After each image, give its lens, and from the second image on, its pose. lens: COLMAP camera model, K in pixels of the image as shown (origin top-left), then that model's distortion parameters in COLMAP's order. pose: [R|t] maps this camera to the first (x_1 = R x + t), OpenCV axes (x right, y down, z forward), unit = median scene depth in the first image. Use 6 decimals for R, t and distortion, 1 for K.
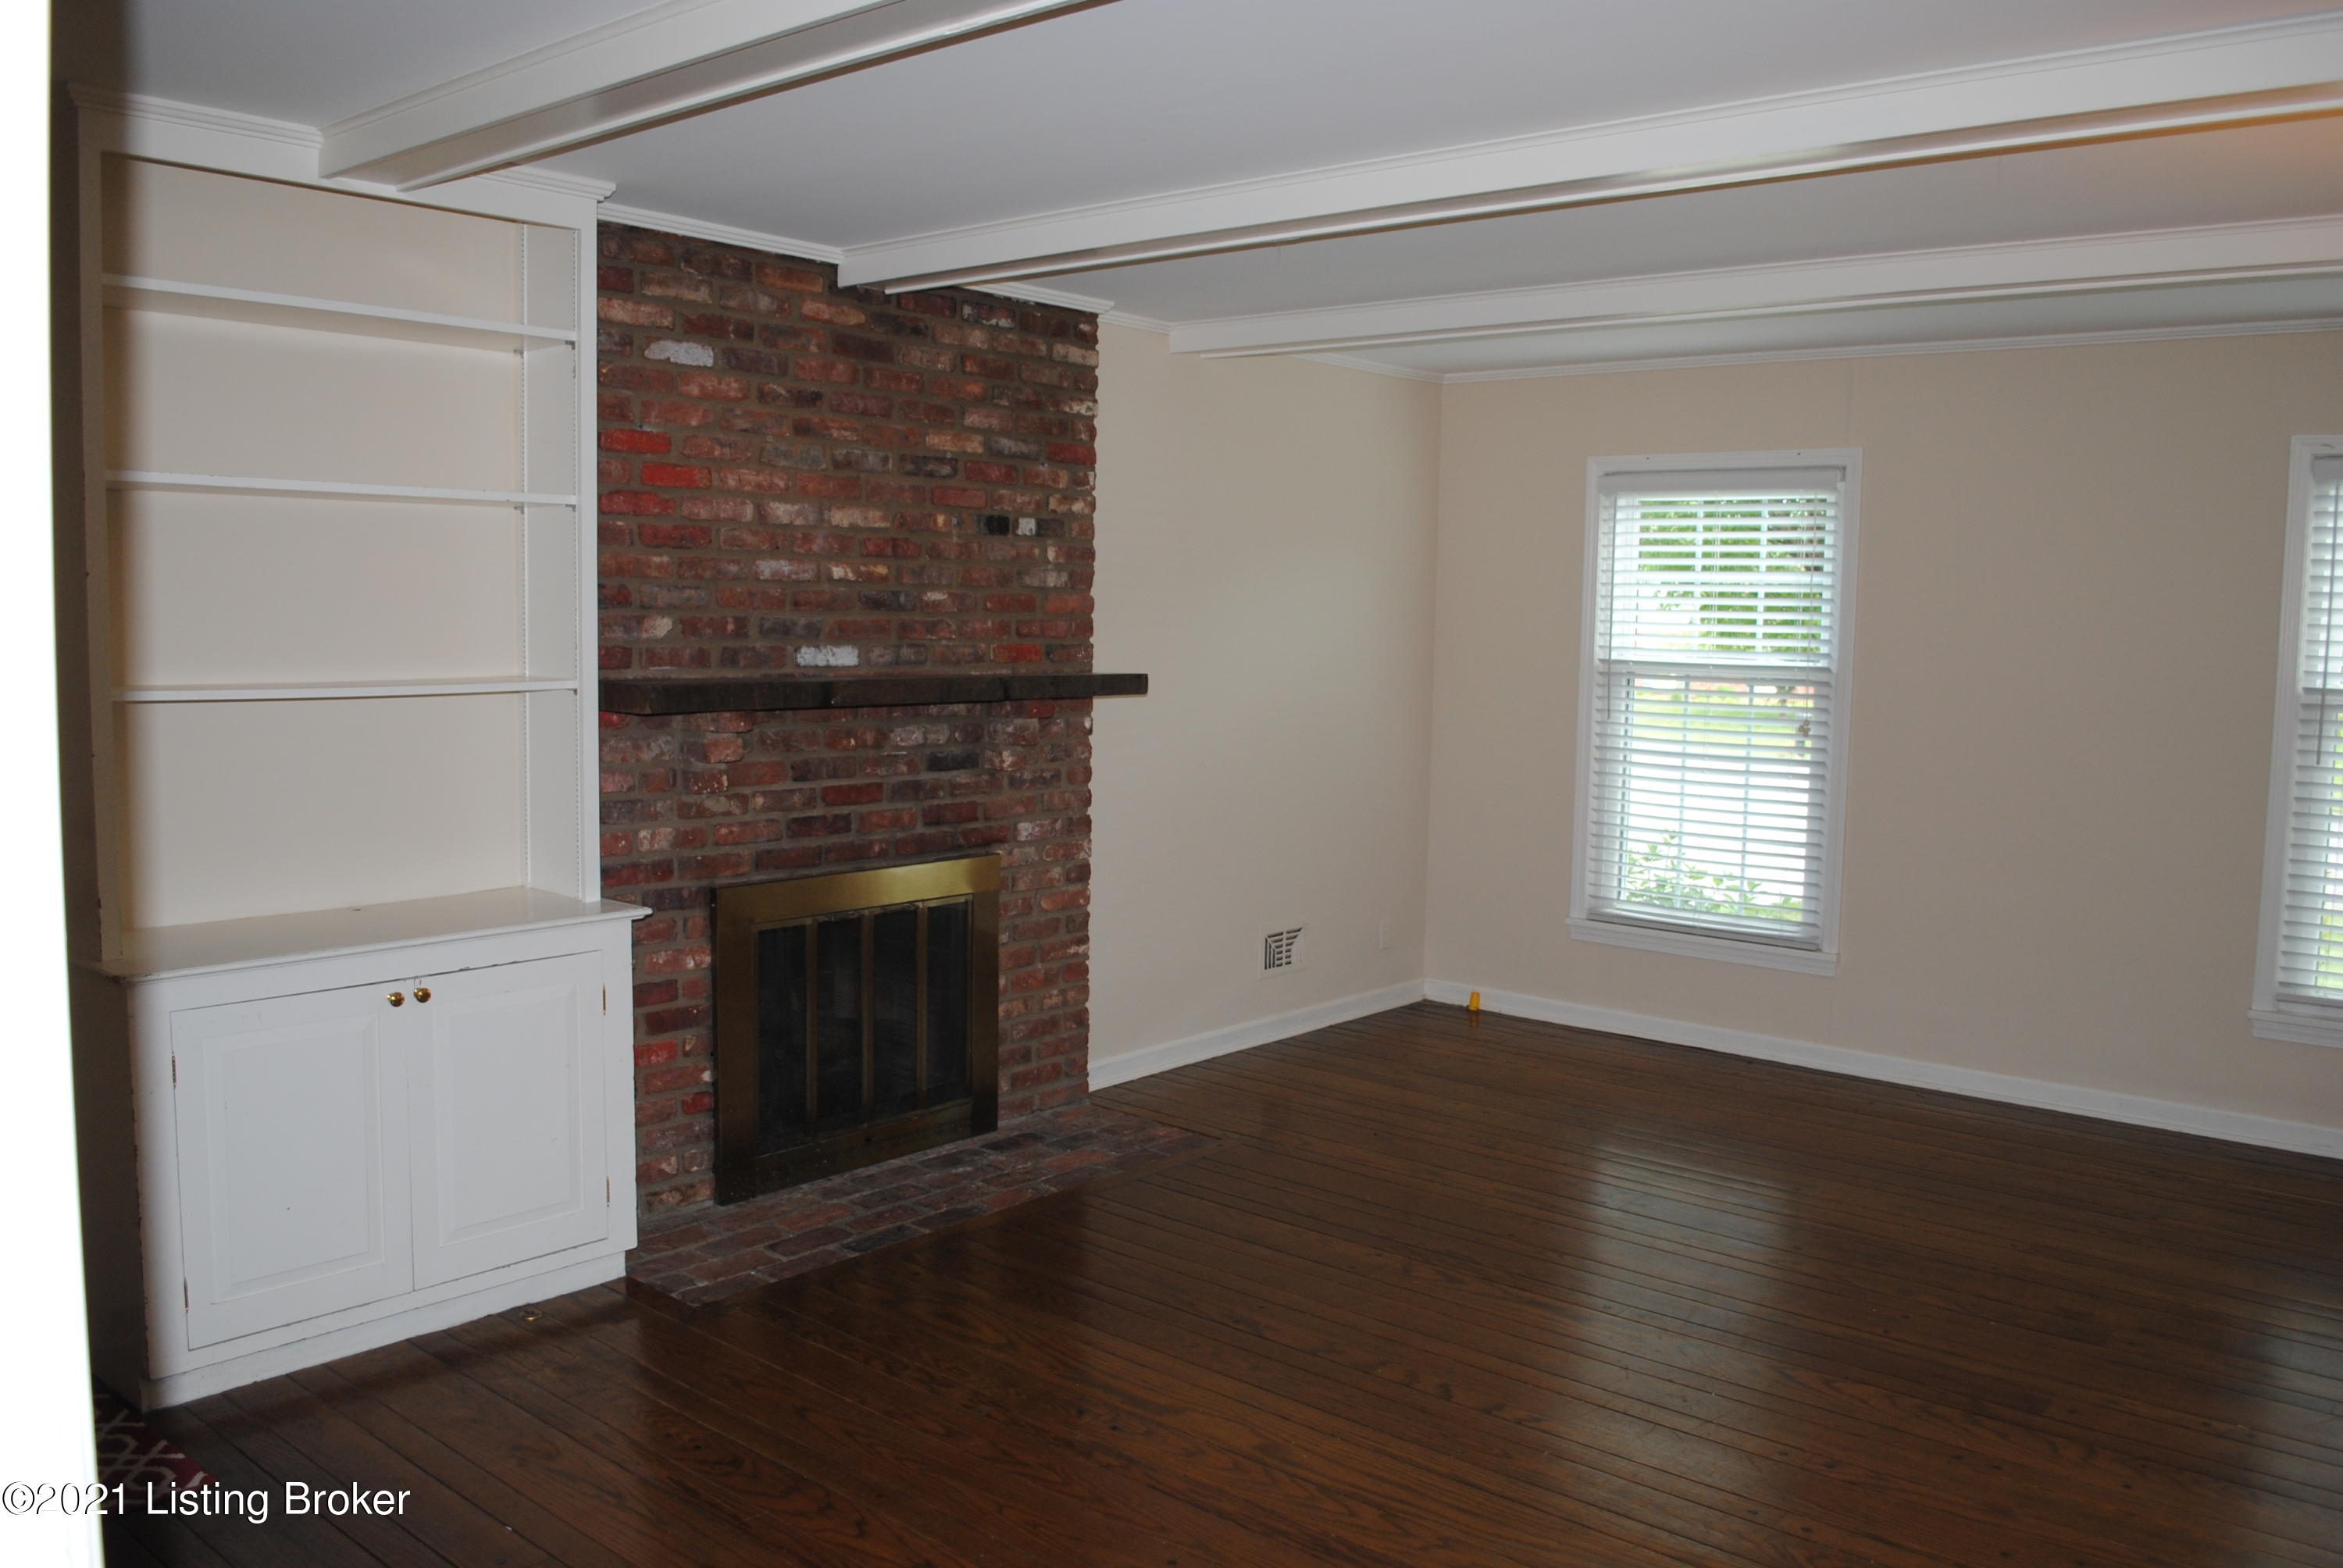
lens RADIAL K [[1833.9, 0, 1191.7], [0, 1833.9, 777.1], [0, 0, 1]] dist [-0.081791, 0.009033]
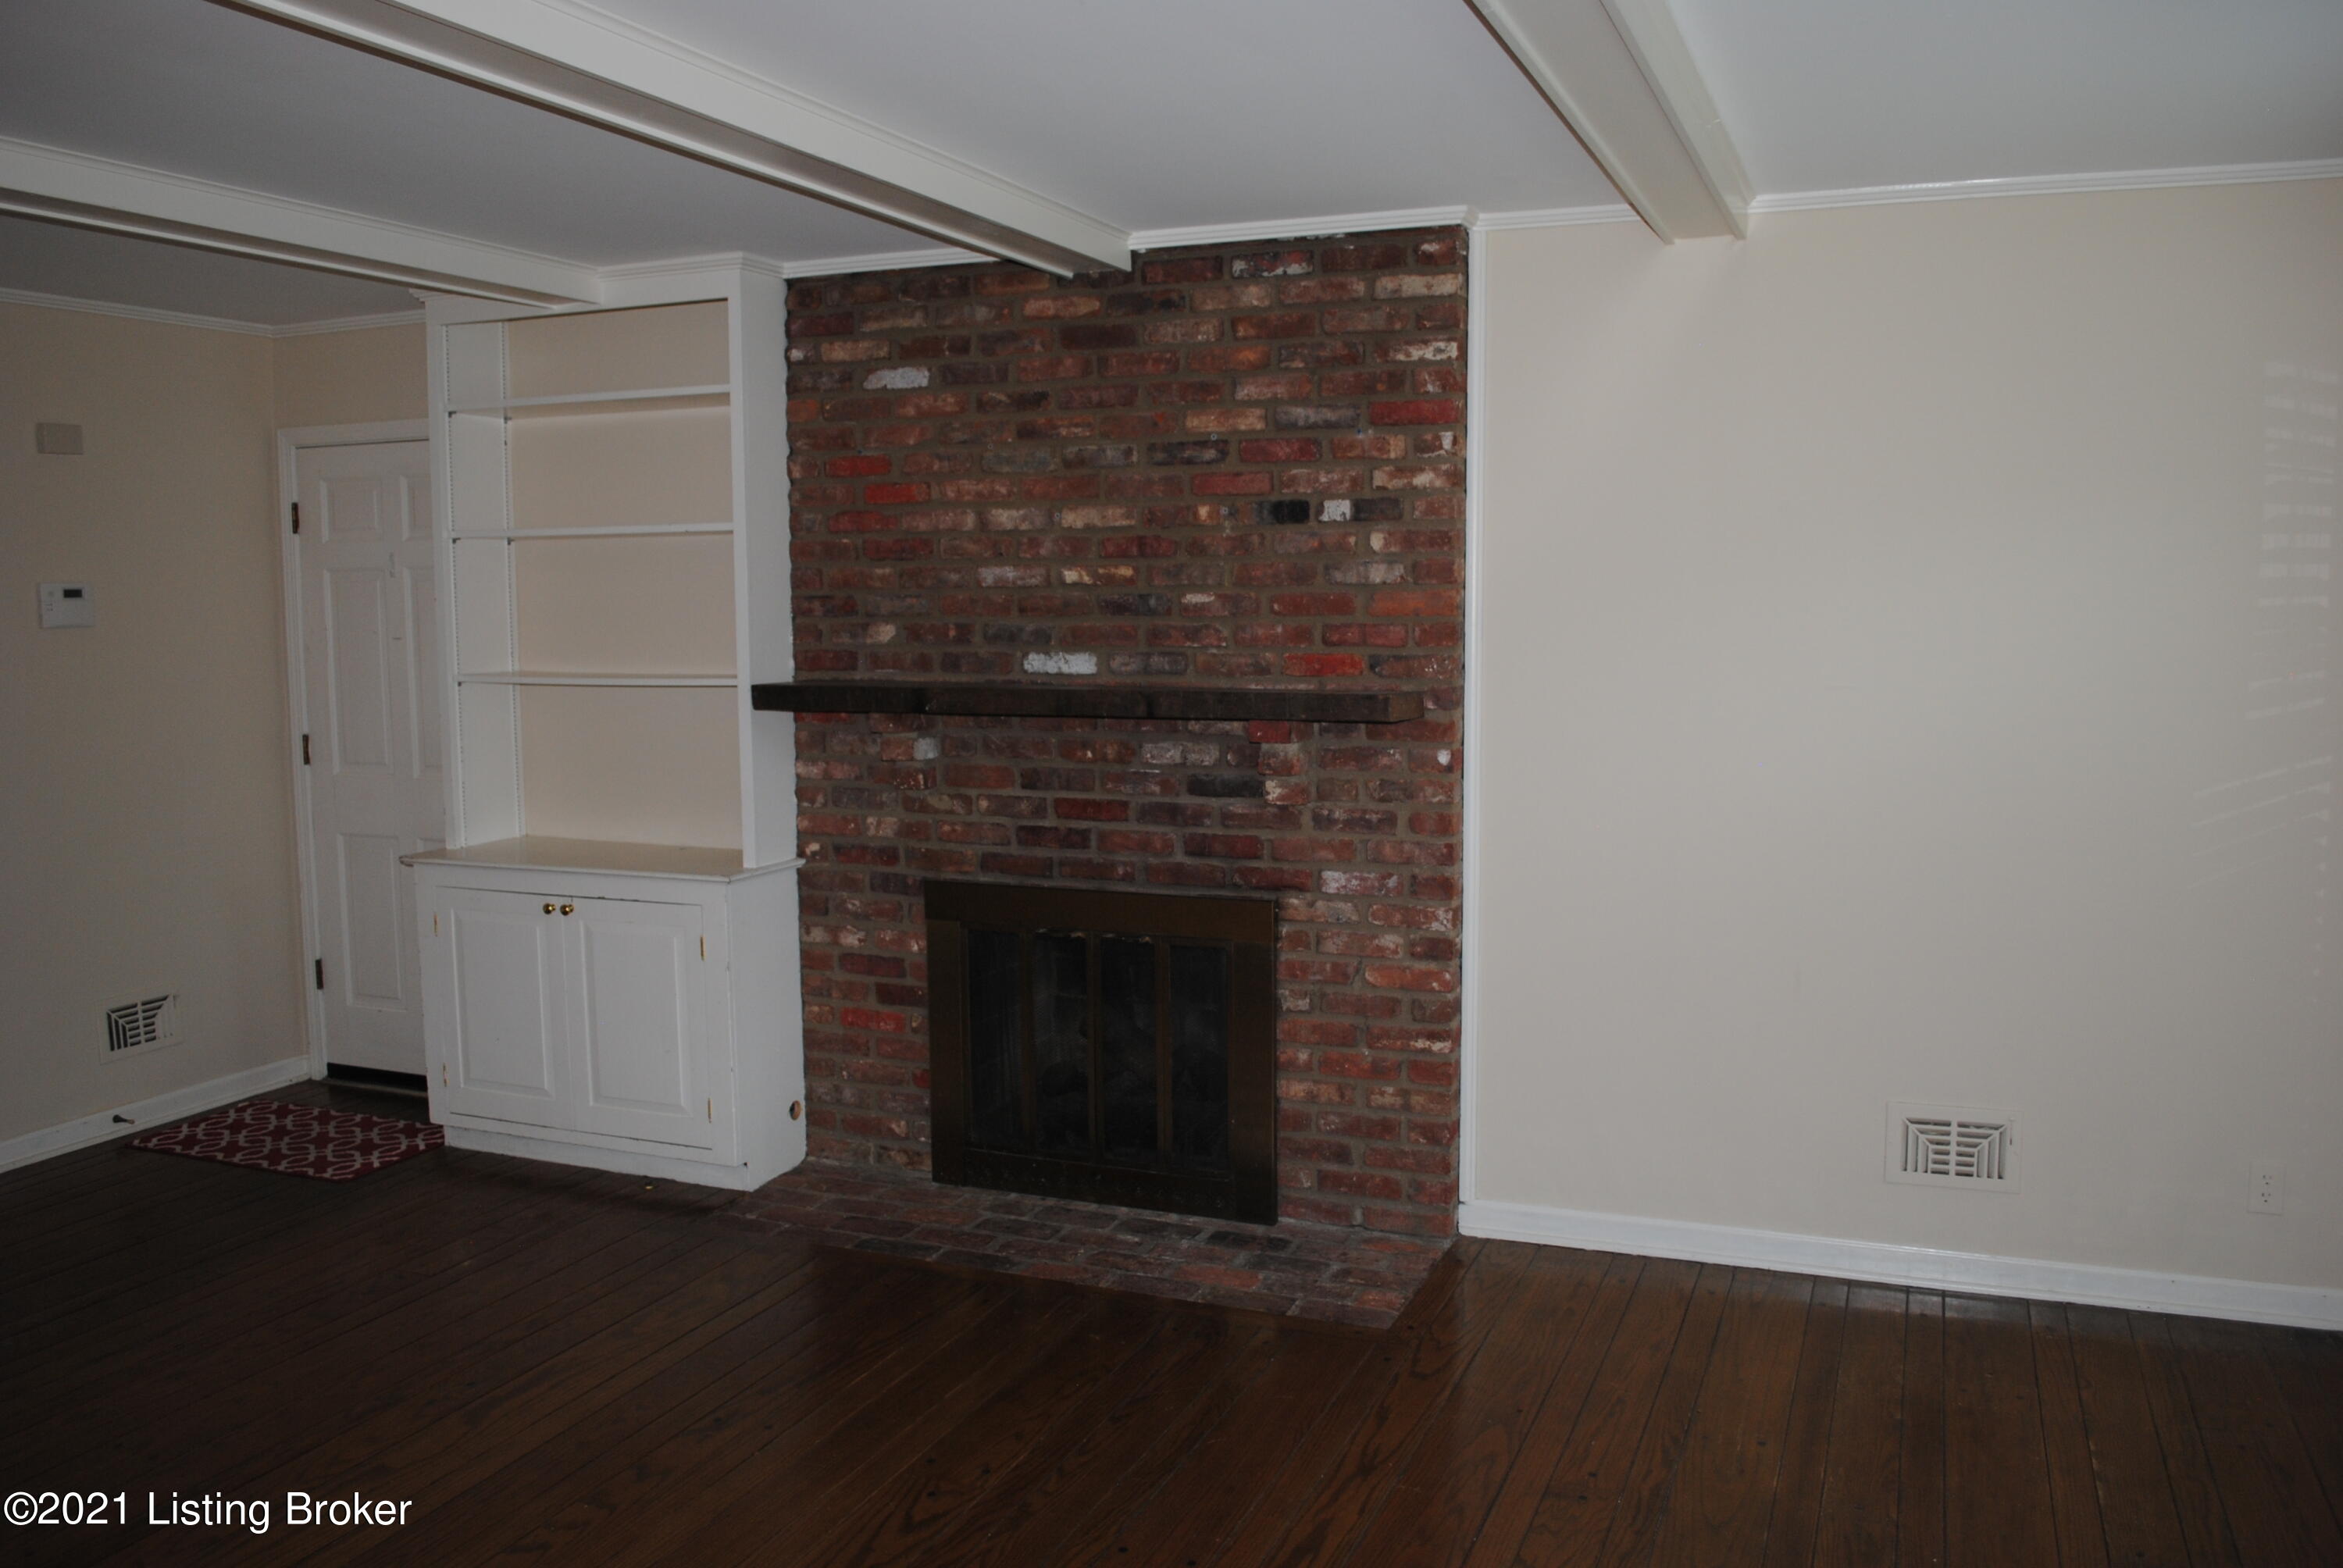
lens RADIAL K [[1833.9, 0, 1185.1], [0, 1833.9, 787.2], [0, 0, 1]] dist [-0.081791, 0.009033]
pose [[0.321068, 0.075254, -0.944062, 0.730915], [-0.078123, 0.995545, 0.052789, -0.056346], [0.943828, 0.056804, 0.325517, 0.738780]]
